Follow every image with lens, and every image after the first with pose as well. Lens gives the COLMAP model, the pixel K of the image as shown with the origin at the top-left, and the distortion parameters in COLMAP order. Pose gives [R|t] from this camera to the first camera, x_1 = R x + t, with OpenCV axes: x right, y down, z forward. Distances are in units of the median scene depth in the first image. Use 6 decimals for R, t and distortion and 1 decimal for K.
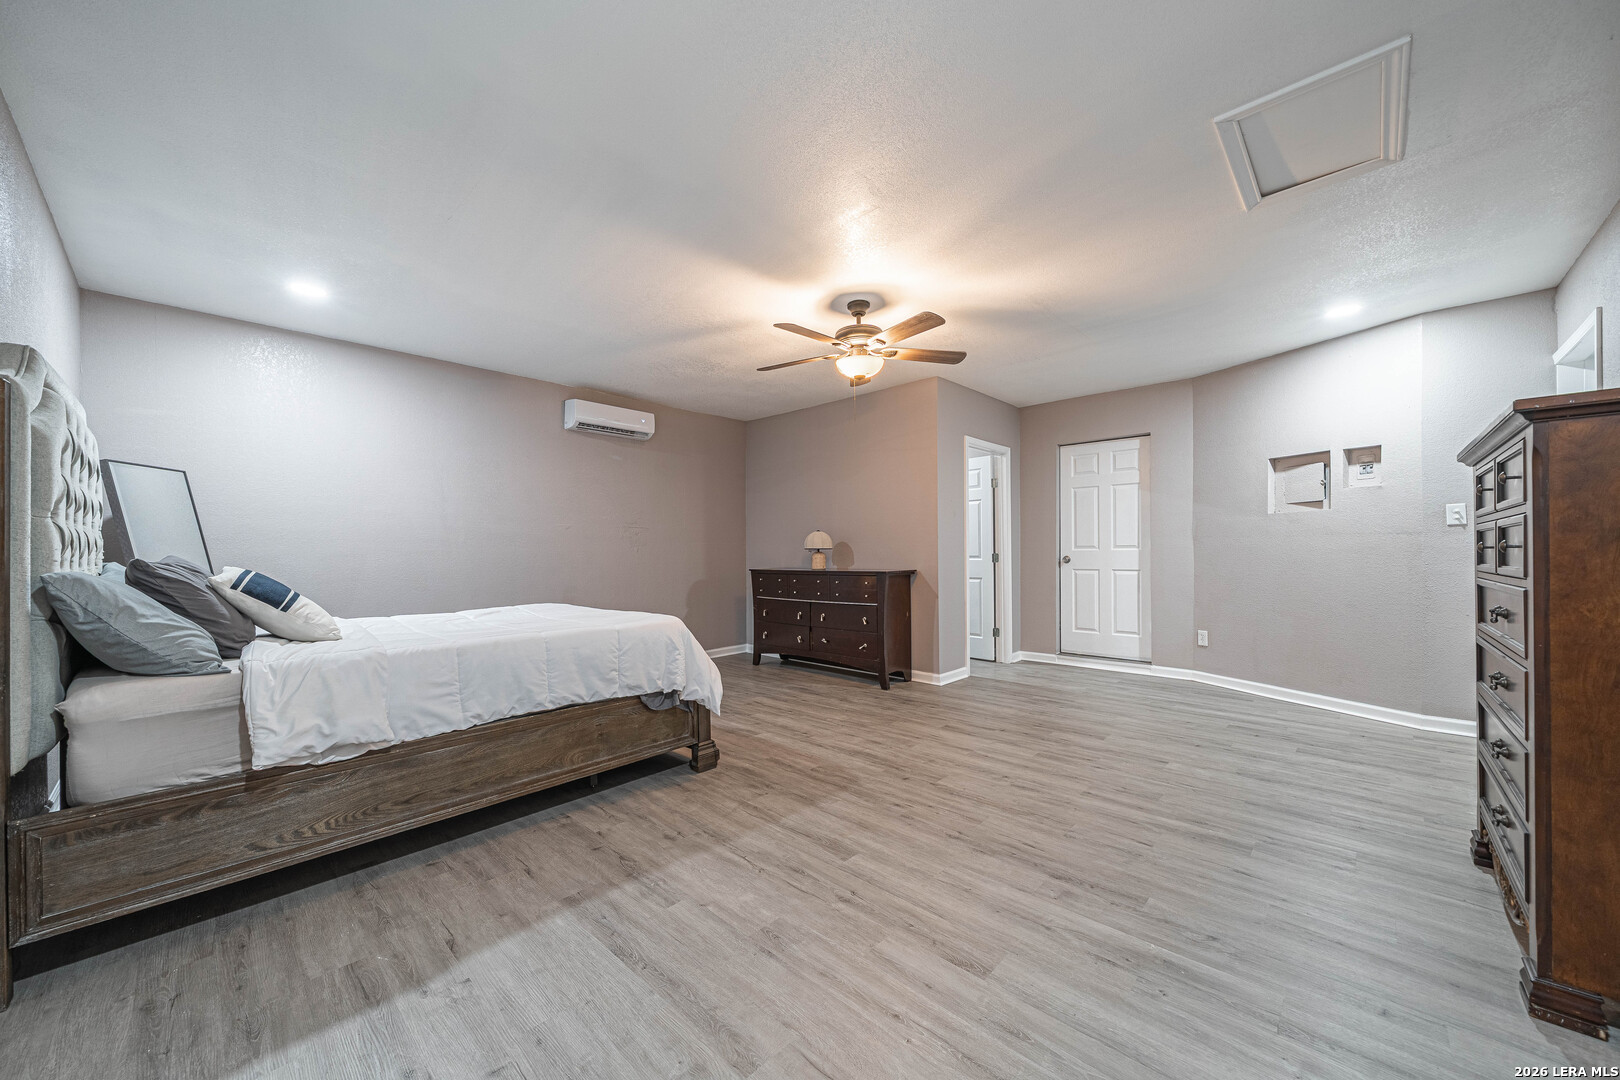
lens RADIAL K [[587.3, 0, 807.5], [0, 587.3, 549.8], [0, 0, 1]] dist [0.000142, 0.000100]
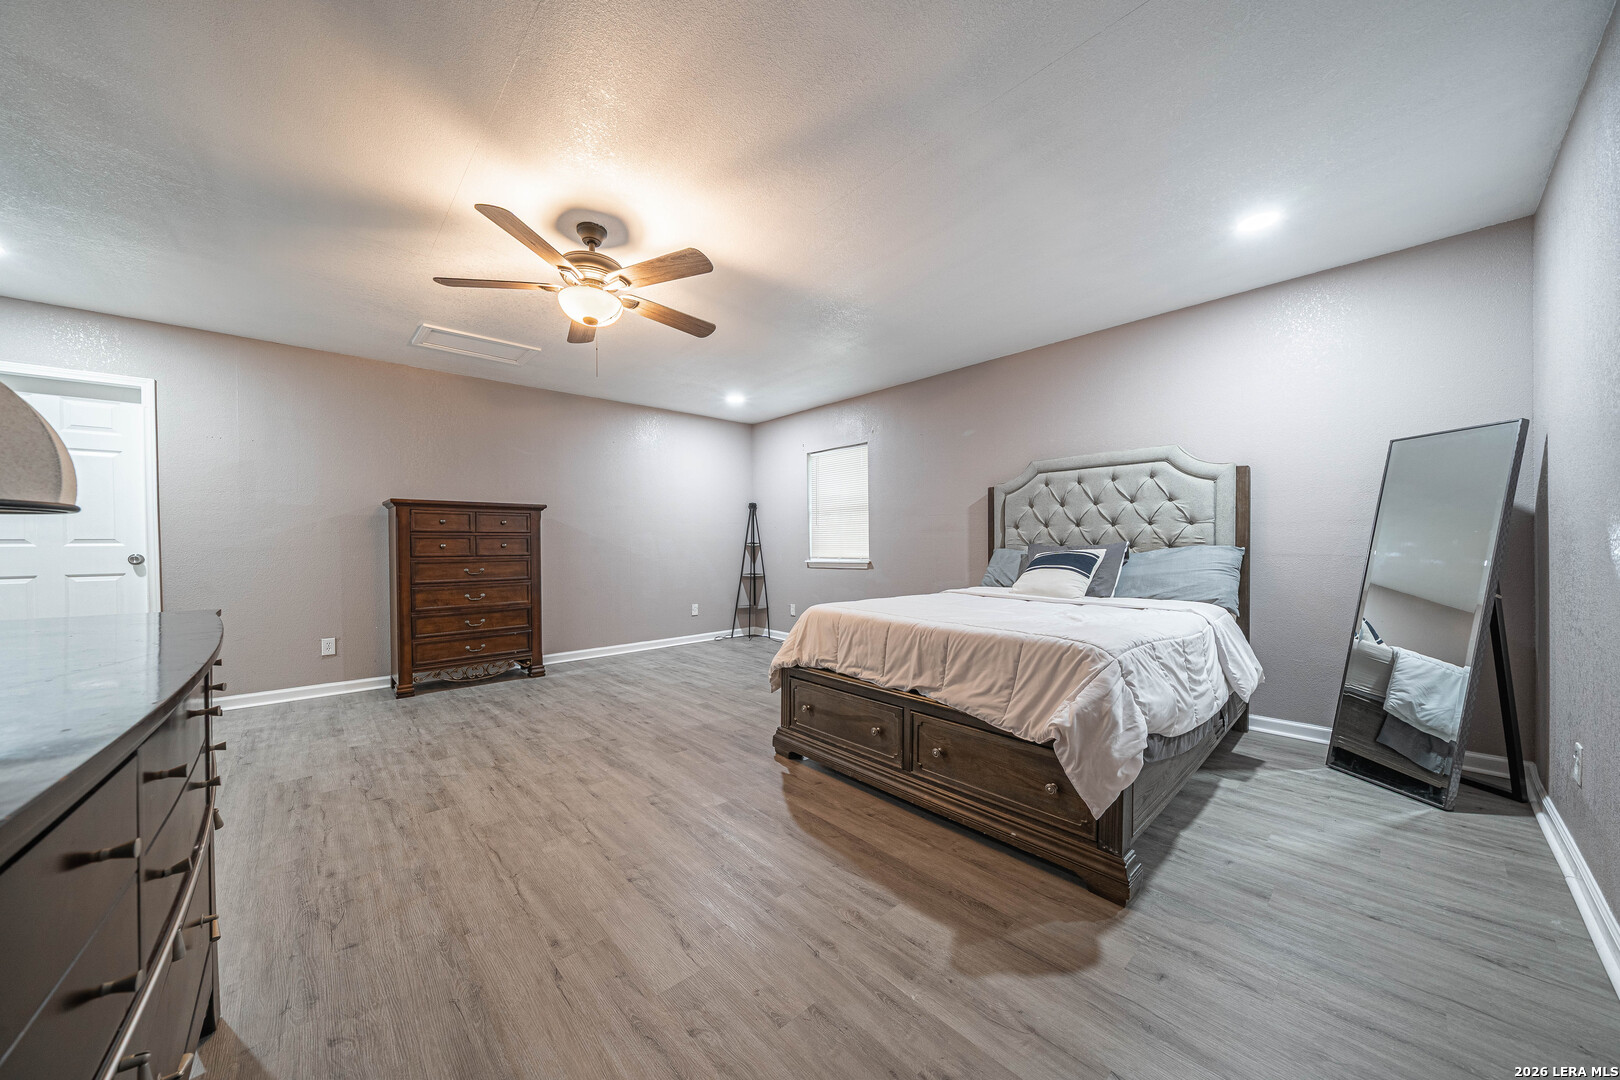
lens RADIAL K [[559.4, 0, 802.7], [0, 559.4, 551.6], [0, 0, 1]] dist [-0.000877, -0.000088]
pose [[-0.997161, 0.011121, 0.074468, -0.326459], [0.011366, 0.999931, 0.002861, 0.019721], [-0.074431, 0.003699, -0.997219, 2.302520]]
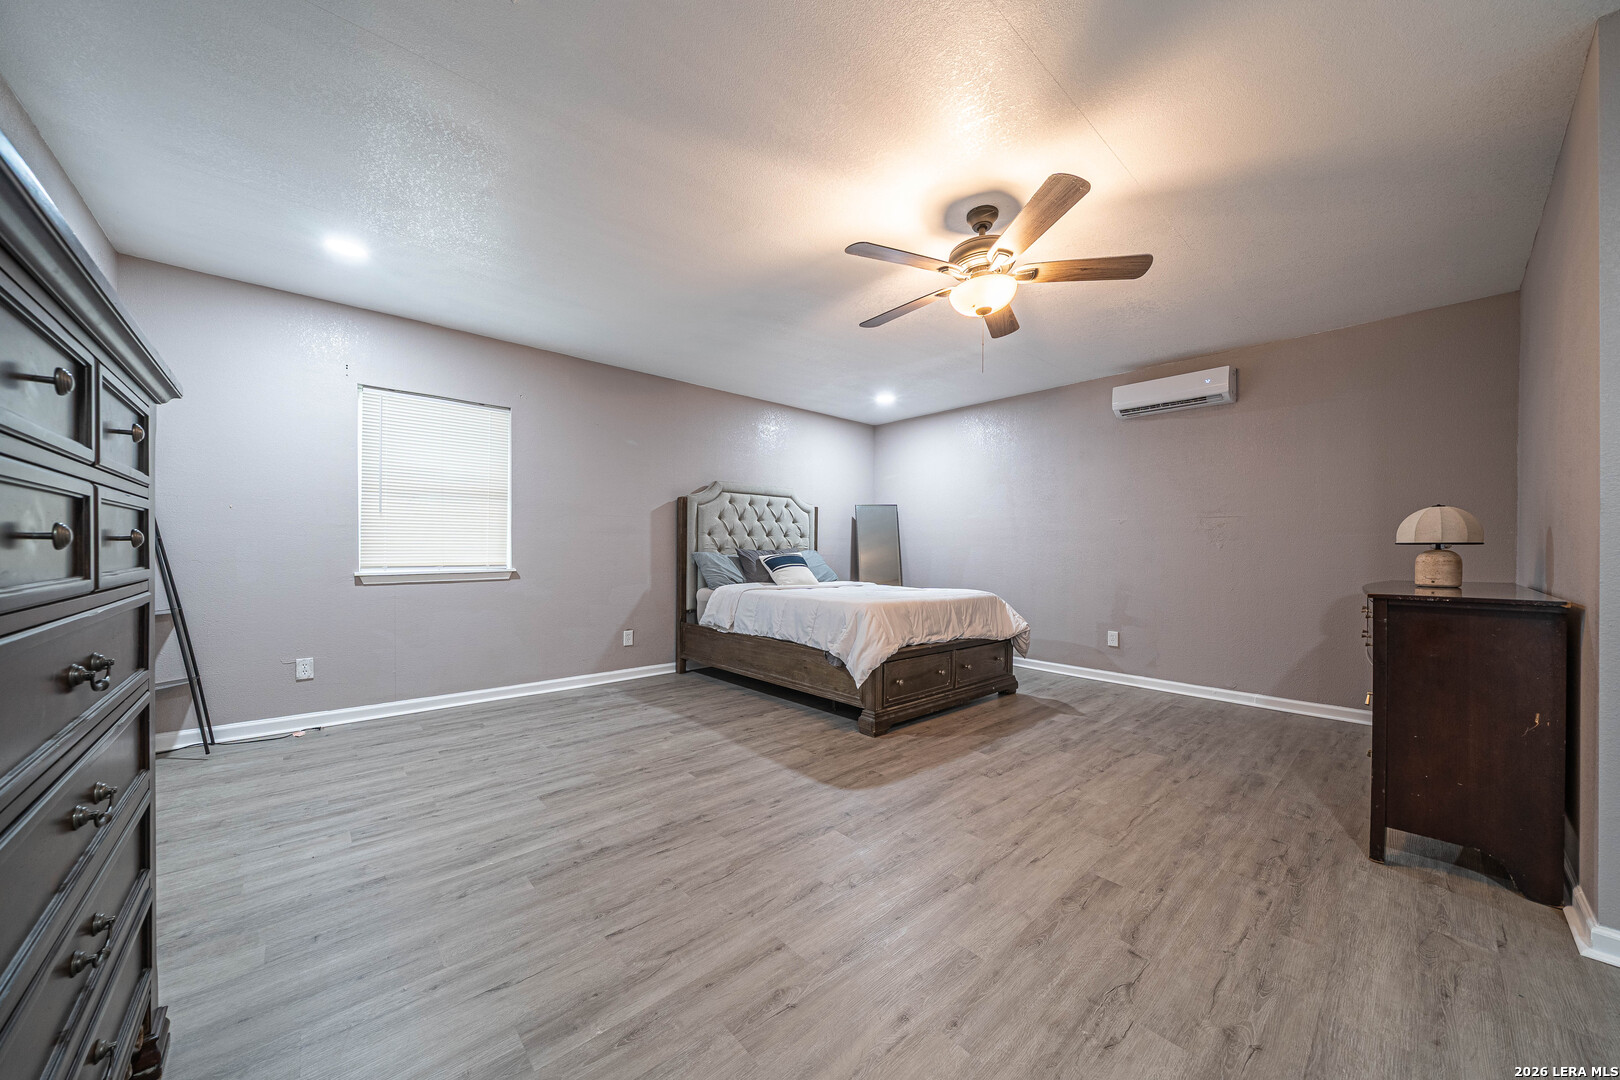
lens RADIAL K [[559.4, 0, 802.7], [0, 559.4, 551.6], [0, 0, 1]] dist [-0.000877, -0.000088]
pose [[-0.078145, 0.010012, -0.996892, 1.081707], [-0.000631, 0.999949, 0.010092, 0.001962], [0.996942, 0.001418, -0.078135, 1.106997]]
